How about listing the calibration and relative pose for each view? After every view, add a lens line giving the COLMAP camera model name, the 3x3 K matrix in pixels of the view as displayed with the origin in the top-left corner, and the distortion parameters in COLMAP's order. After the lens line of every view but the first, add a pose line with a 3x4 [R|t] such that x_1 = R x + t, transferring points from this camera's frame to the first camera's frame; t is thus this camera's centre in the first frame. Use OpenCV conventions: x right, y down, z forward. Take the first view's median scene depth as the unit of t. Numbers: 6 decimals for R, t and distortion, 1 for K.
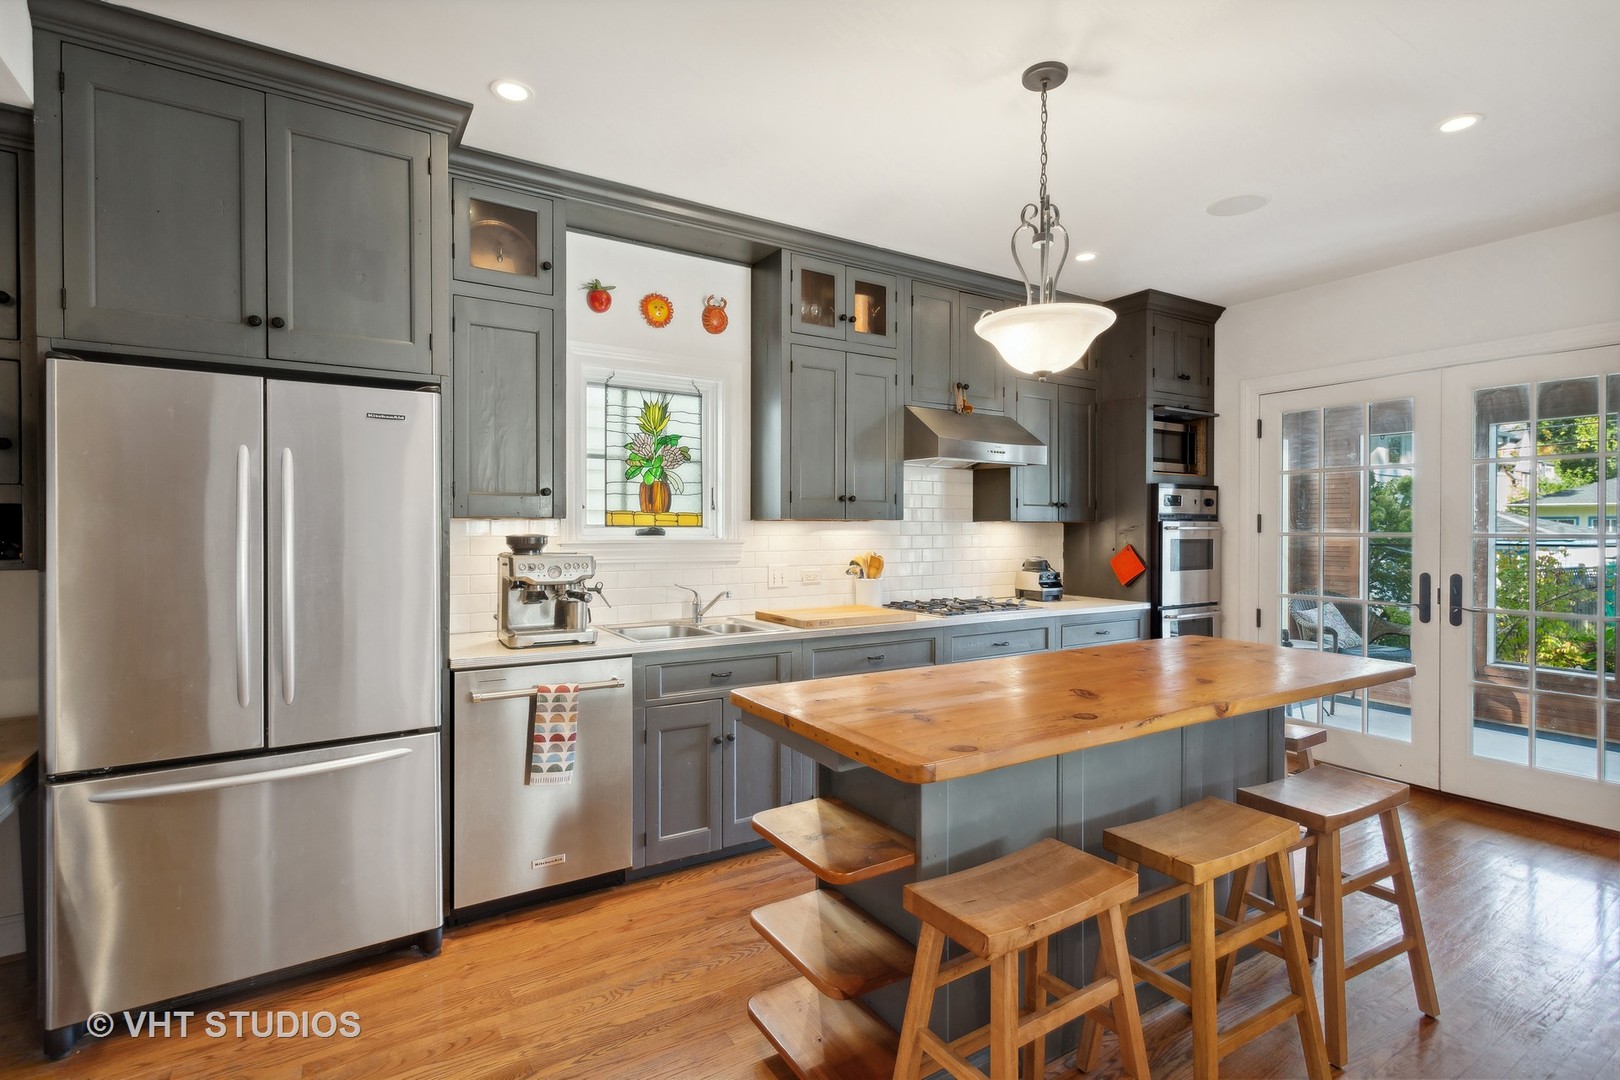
lens RADIAL K [[773.3, 0, 814.2], [0, 773.3, 540.0], [0, 0, 1]] dist [-0.001657, 0.001961]
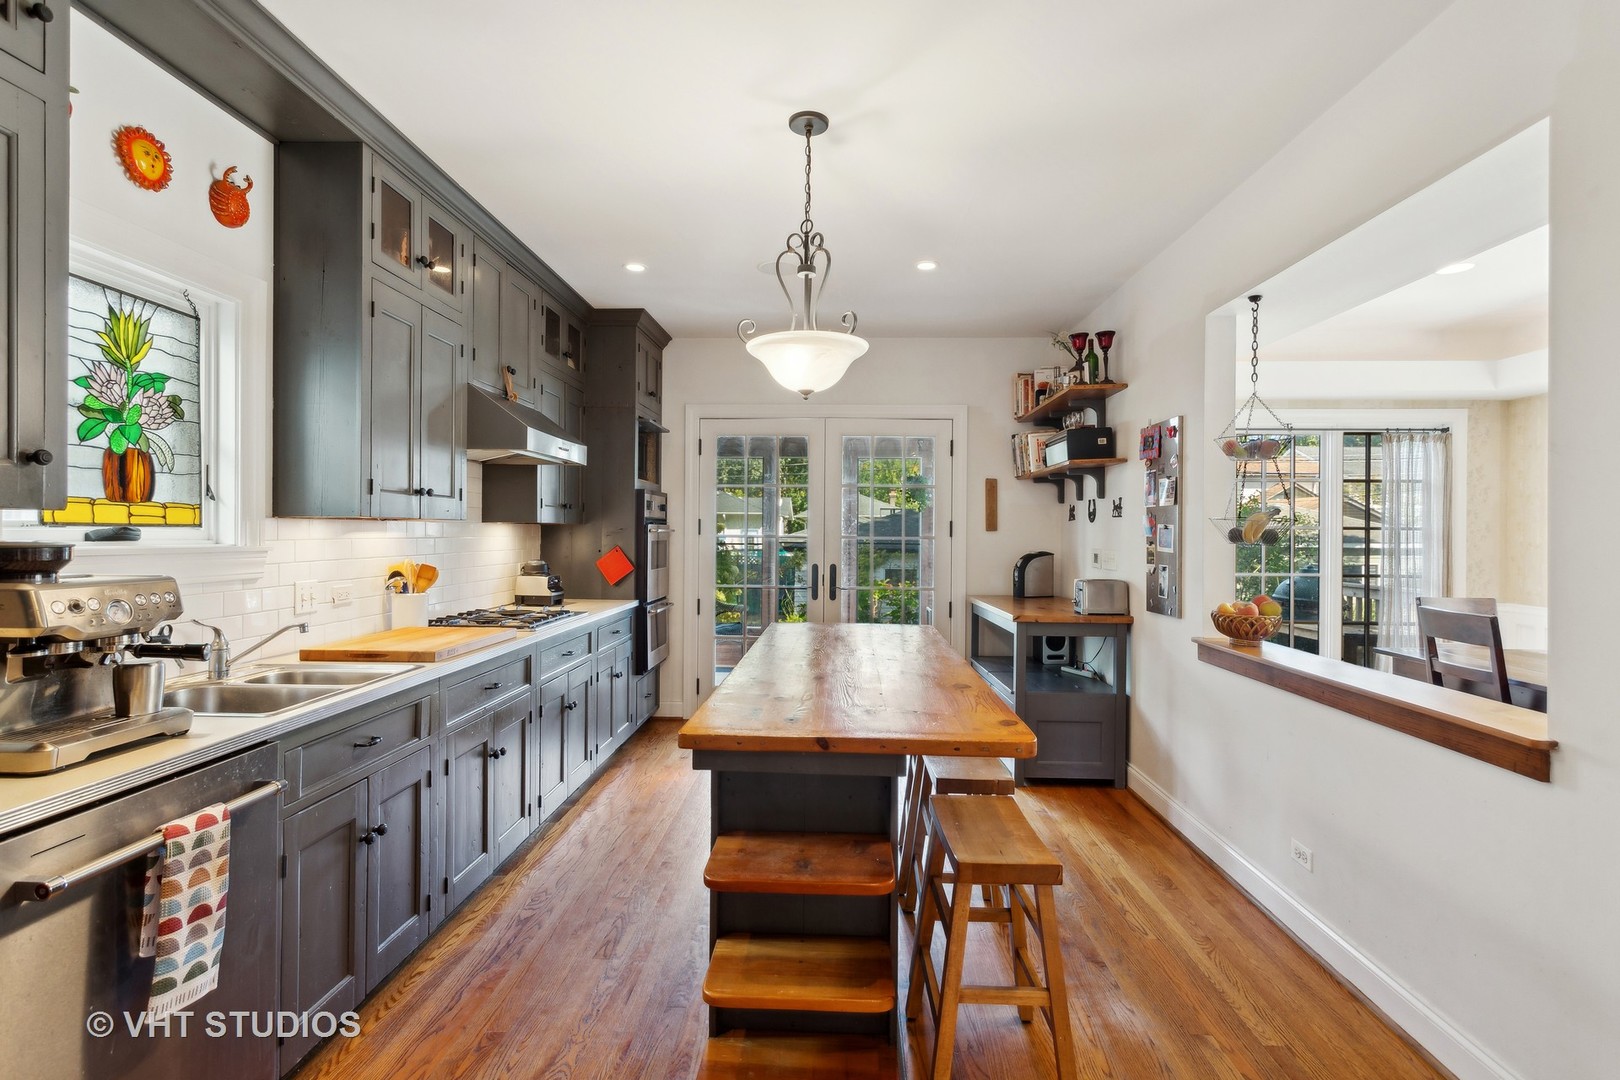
lens RADIAL K [[773.3, 0, 812.4], [0, 773.3, 536.7], [0, 0, 1]] dist [-0.001657, 0.001961]
pose [[0.563585, -0.002380, 0.826055, -0.389924], [0.005306, 0.999986, -0.000739, -0.005783], [-0.826041, 0.004800, 0.563589, 0.238863]]
